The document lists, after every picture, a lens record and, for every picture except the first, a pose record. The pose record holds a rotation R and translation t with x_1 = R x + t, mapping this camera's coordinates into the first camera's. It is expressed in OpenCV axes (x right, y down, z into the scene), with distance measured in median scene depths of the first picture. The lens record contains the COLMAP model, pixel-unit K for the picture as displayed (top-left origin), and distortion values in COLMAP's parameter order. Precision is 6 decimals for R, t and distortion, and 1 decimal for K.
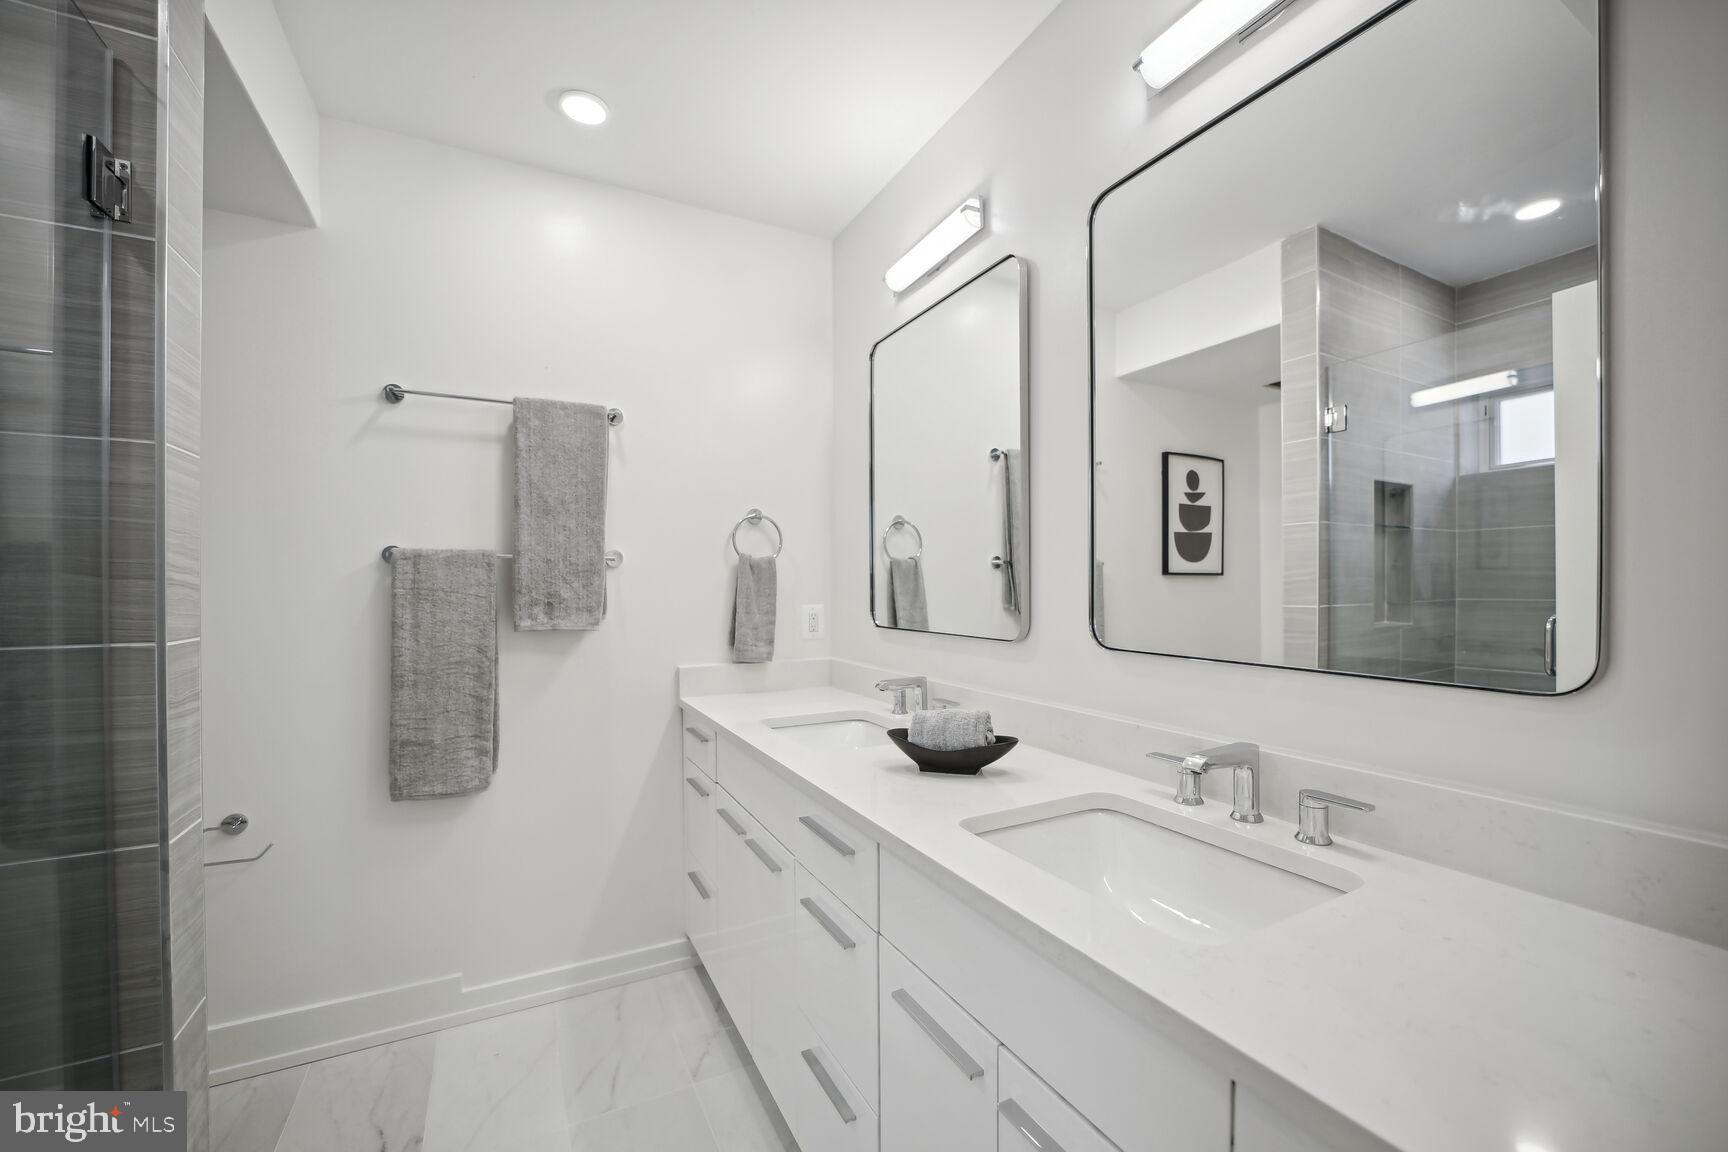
lens RADIAL K [[683.6, 0, 861.6], [0, 683.6, 579.6], [0, 0, 1]] dist [-0.021117, 0.003968]
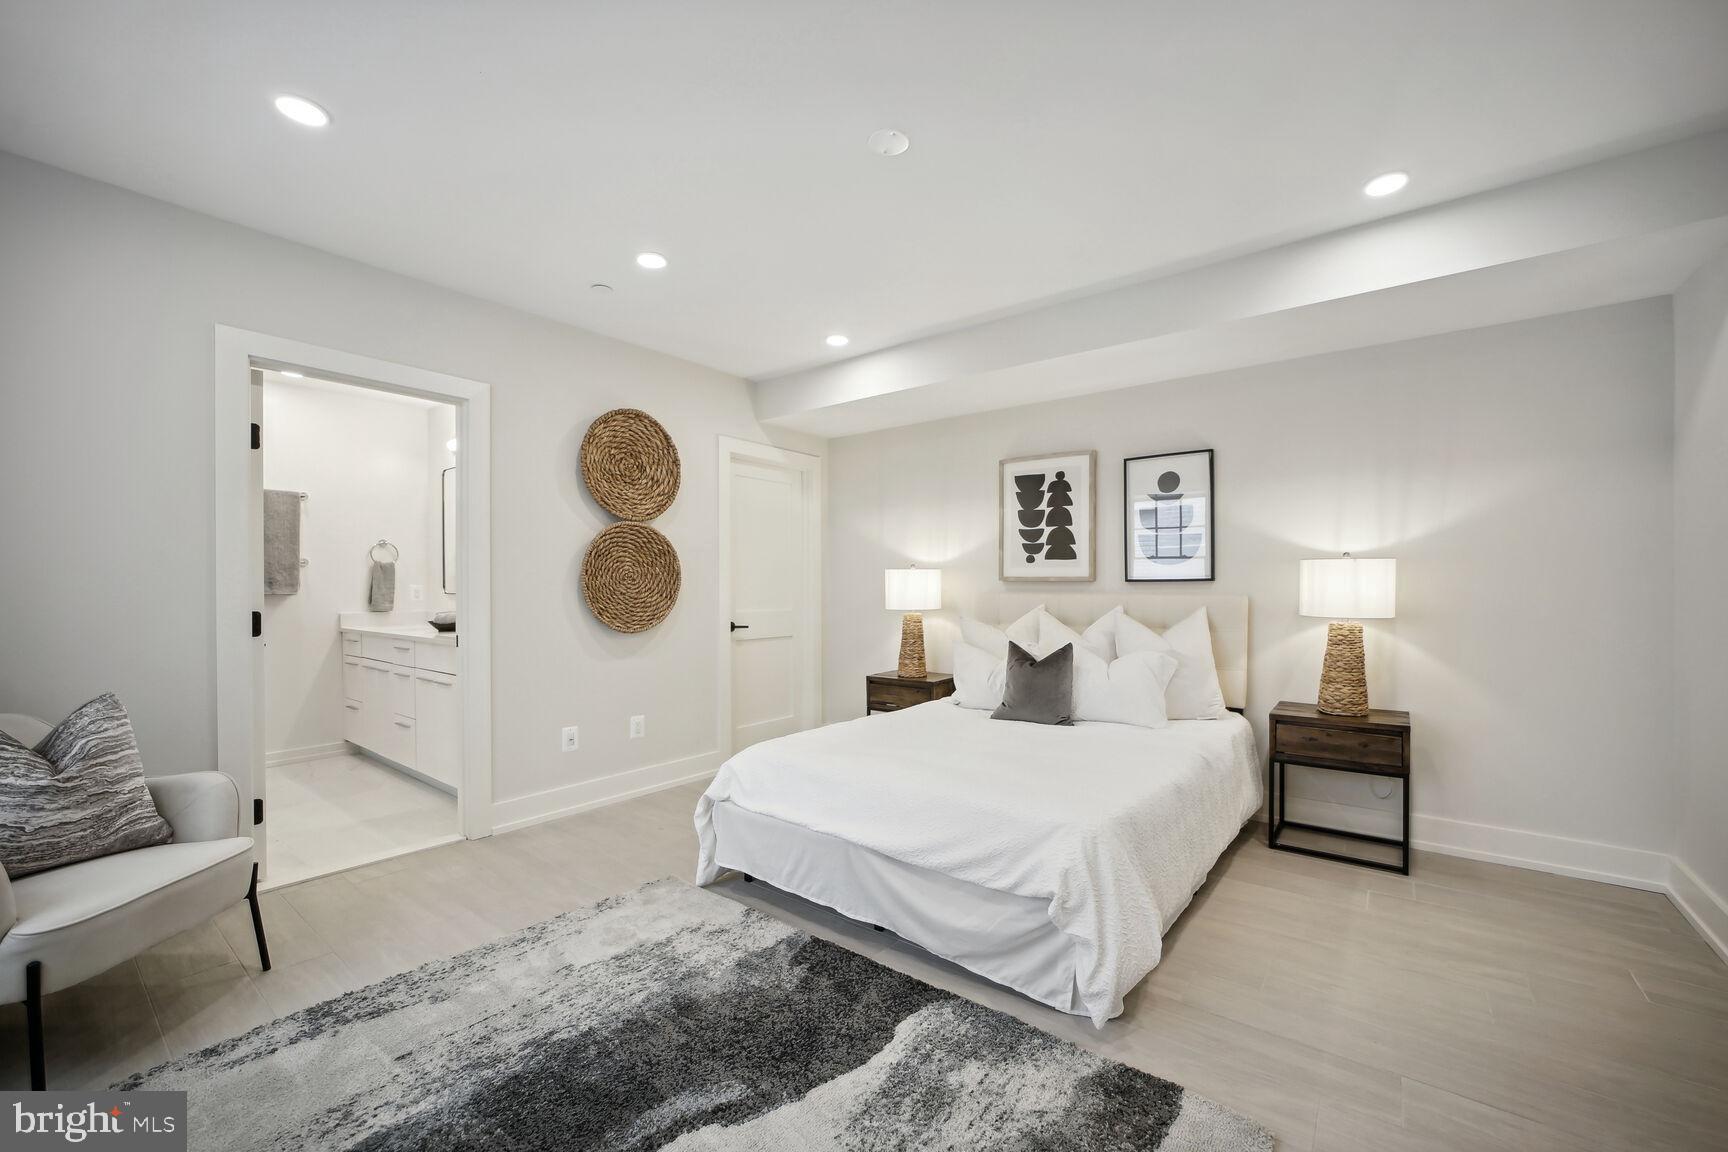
lens RADIAL K [[683.6, 0, 874.5], [0, 683.6, 585.1], [0, 0, 1]] dist [-0.021117, 0.003968]
pose [[0.906251, -0.000480, 0.422740, 0.357504], [-0.000767, 0.999996, 0.002778, 0.032921], [-0.422739, -0.002841, 0.906247, -1.637267]]
